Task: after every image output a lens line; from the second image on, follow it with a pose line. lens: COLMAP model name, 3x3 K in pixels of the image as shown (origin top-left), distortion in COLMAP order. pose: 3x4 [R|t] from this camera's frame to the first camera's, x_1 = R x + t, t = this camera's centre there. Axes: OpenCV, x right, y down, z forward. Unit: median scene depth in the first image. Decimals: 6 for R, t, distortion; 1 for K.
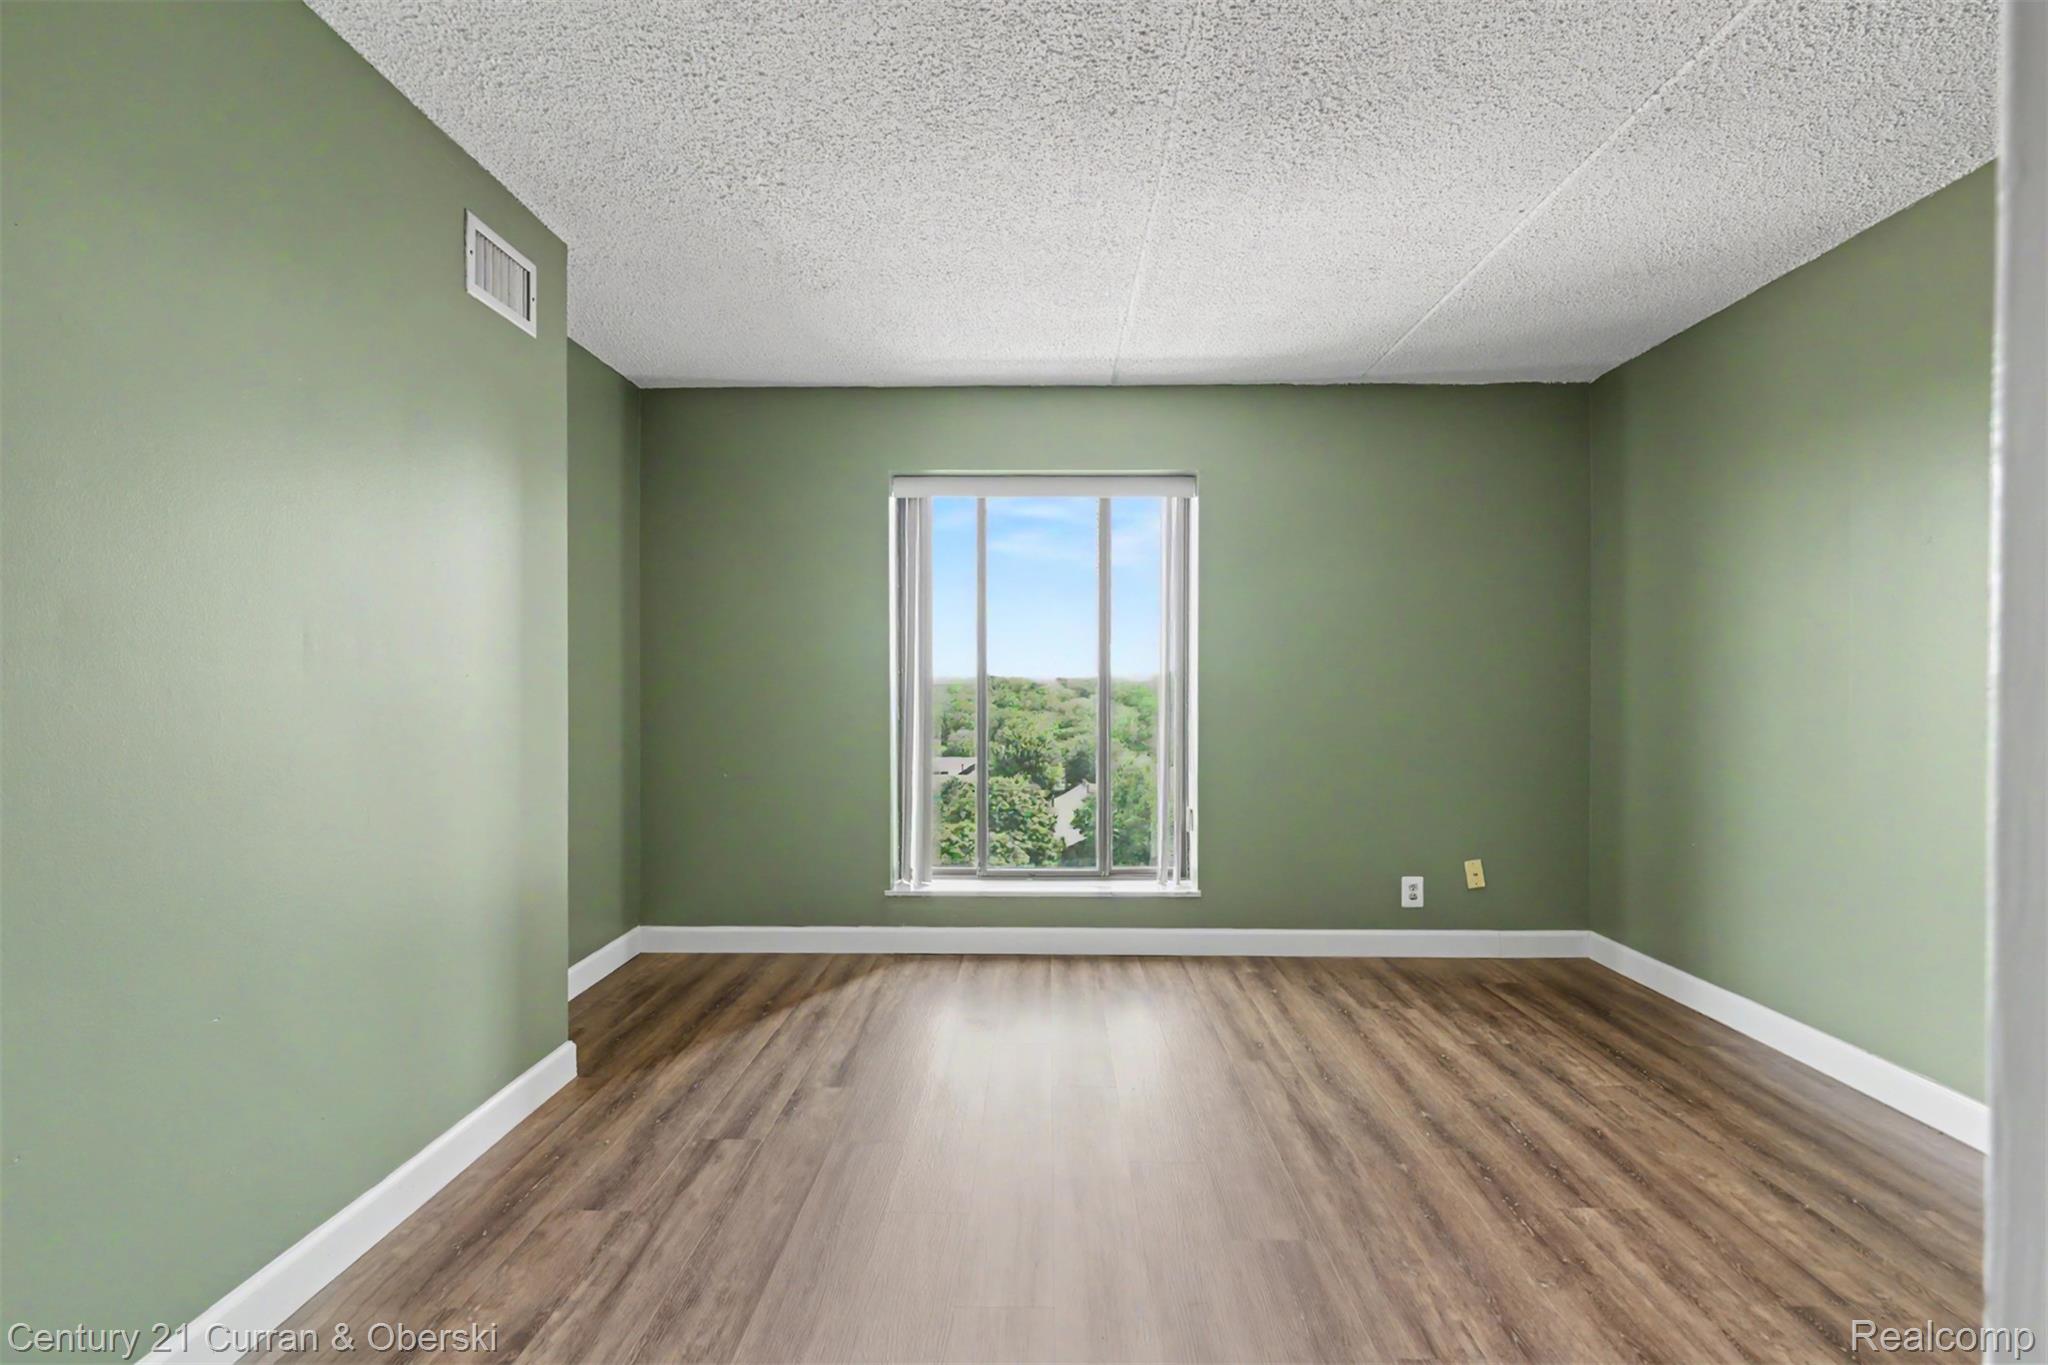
lens RADIAL K [[895.8, 0, 1039.7], [0, 895.8, 693.7], [0, 0, 1]] dist [0.006402, -0.000002]
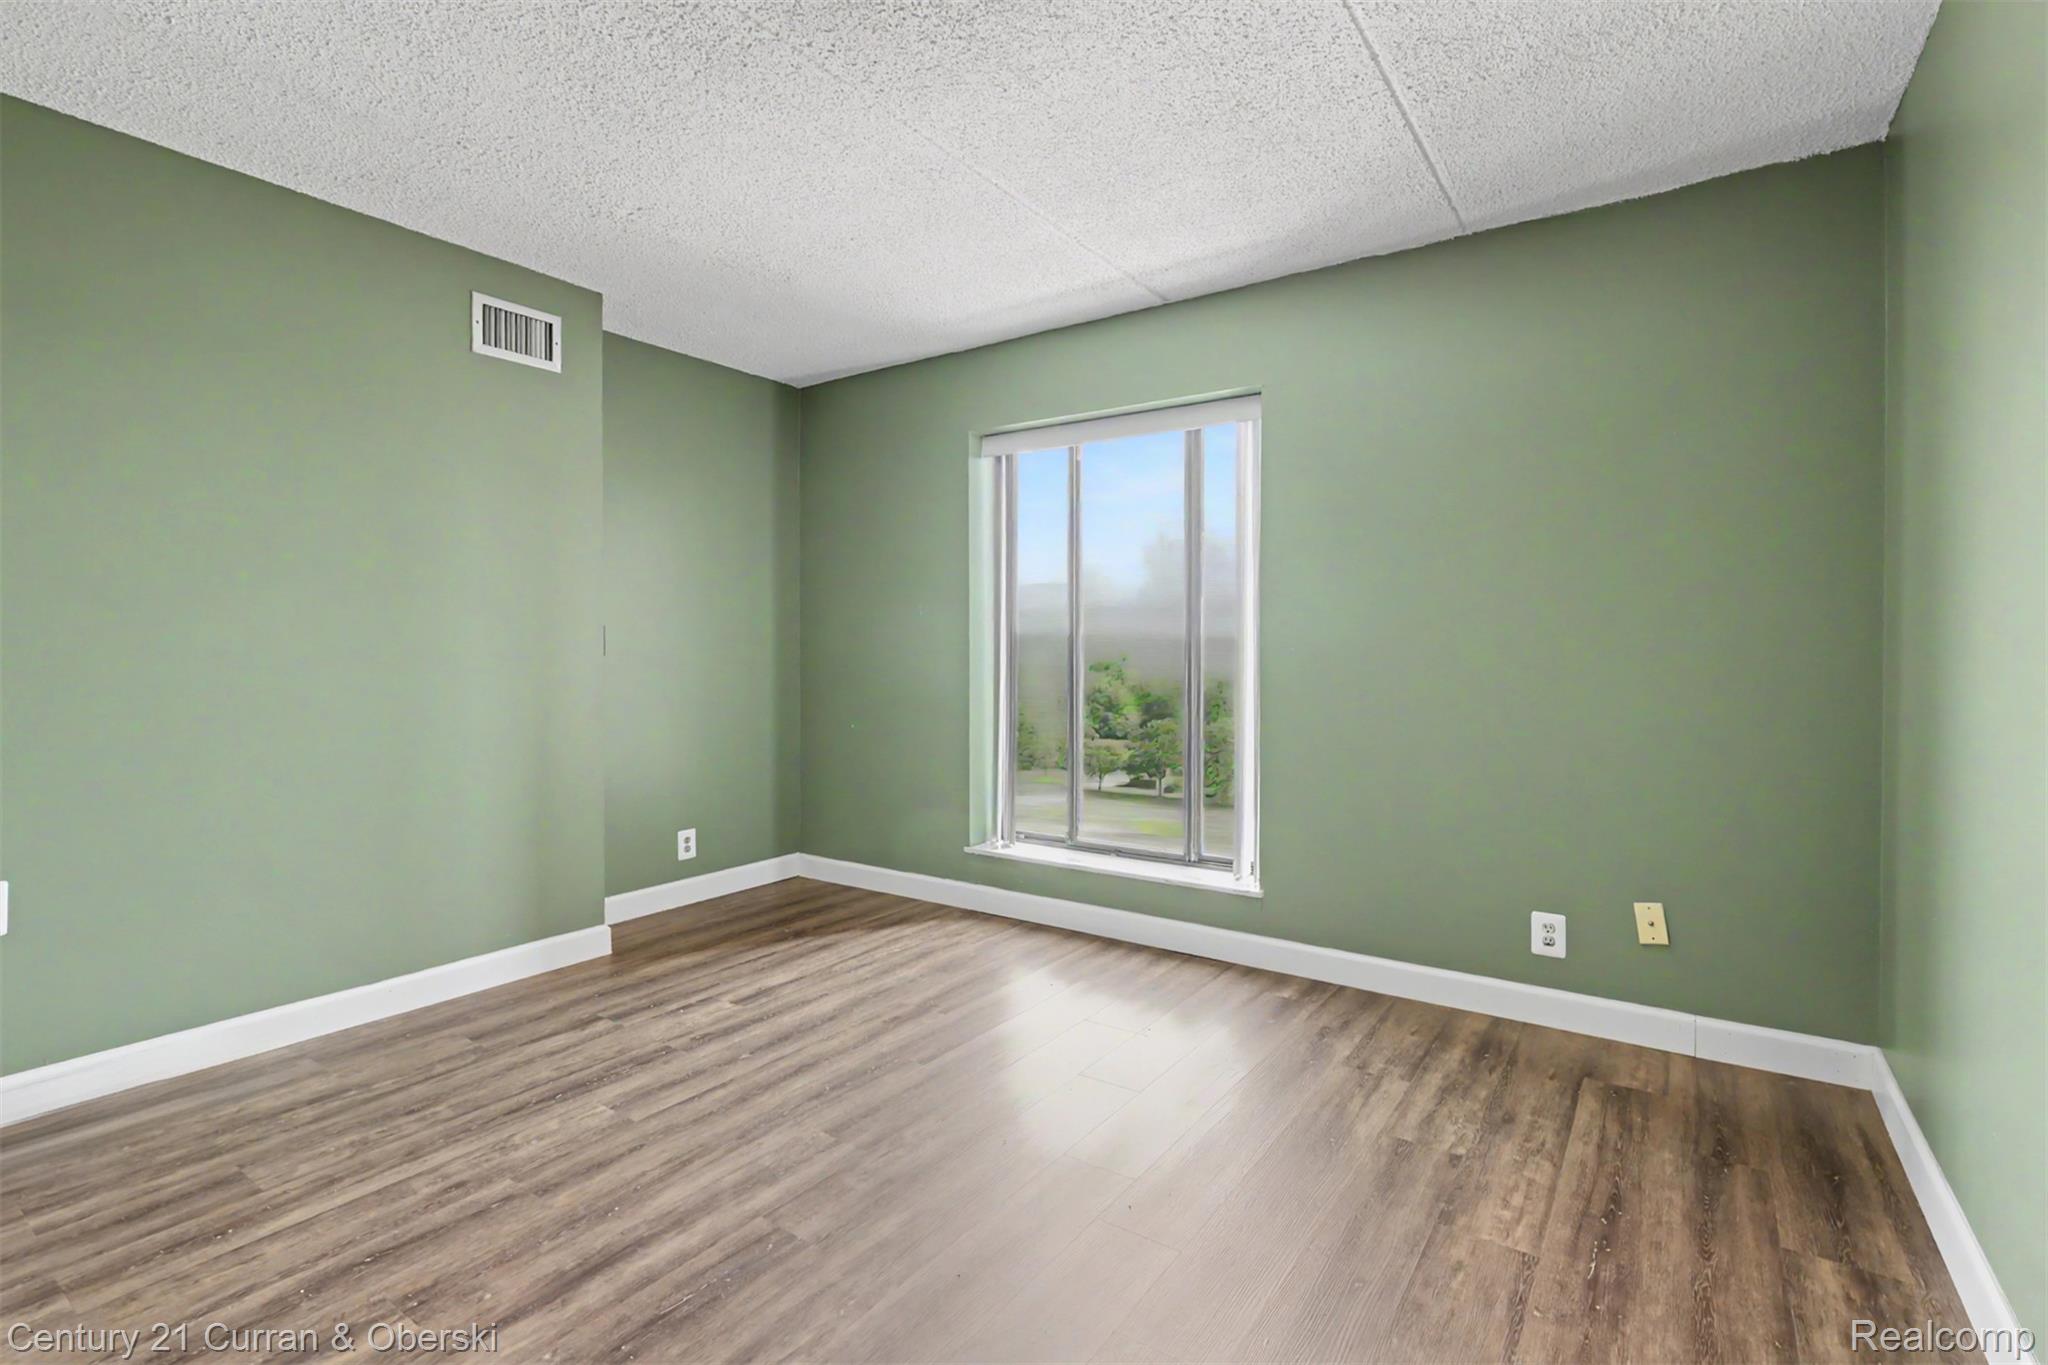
lens RADIAL K [[937.8, 0, 1047.7], [0, 937.8, 680.2], [0, 0, 1]] dist [0.001594, 0.000231]
pose [[0.832446, 0.016740, -0.553853, 0.601870], [-0.005008, 0.999730, 0.022690, 0.006740], [0.554083, -0.016115, 0.832305, 0.205523]]
